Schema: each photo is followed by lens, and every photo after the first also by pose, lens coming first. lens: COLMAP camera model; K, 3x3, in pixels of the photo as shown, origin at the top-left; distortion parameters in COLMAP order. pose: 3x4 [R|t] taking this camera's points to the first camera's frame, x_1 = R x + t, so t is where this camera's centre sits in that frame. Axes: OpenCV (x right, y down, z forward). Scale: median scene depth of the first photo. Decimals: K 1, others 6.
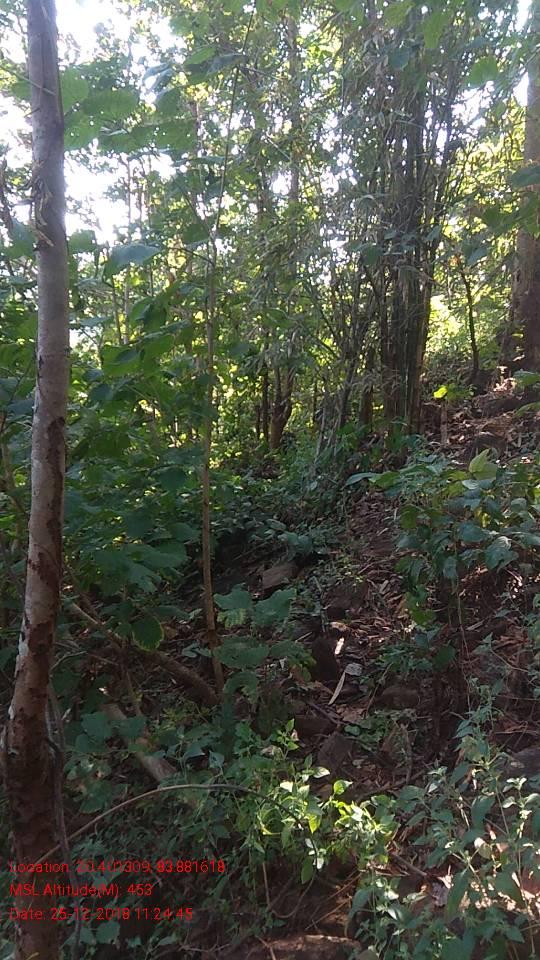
lens RADIAL K [[739.7, 0, 264.9], [0, 739.7, 476.8], [0, 0, 1]] dist [0.130883, -0.225517]
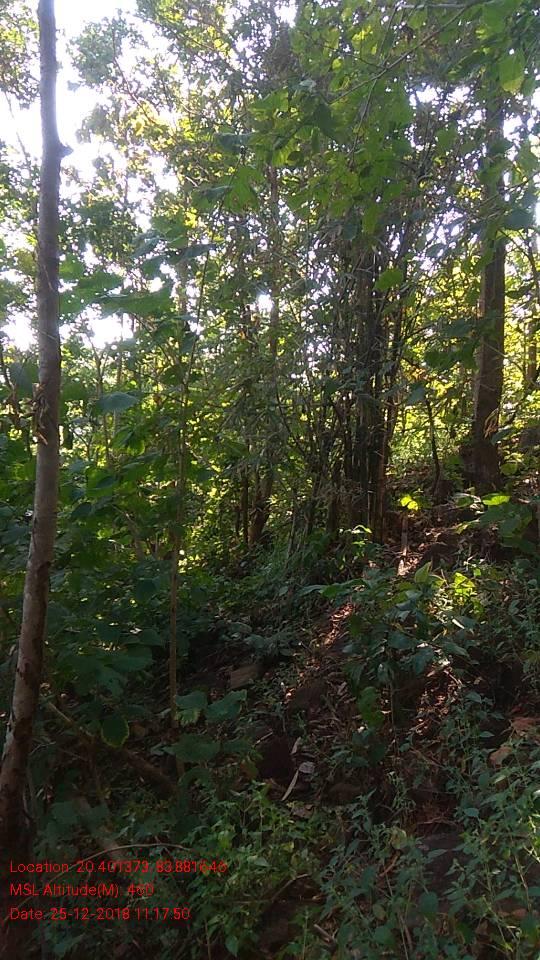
lens RADIAL K [[739.7, 0, 264.9], [0, 739.7, 476.8], [0, 0, 1]] dist [0.130883, -0.225517]
pose [[0.999743, 0.015386, 0.016670, 0.035473], [-0.013176, 0.992019, -0.125399, -0.023979], [-0.018467, 0.125147, 0.991966, -0.137674]]
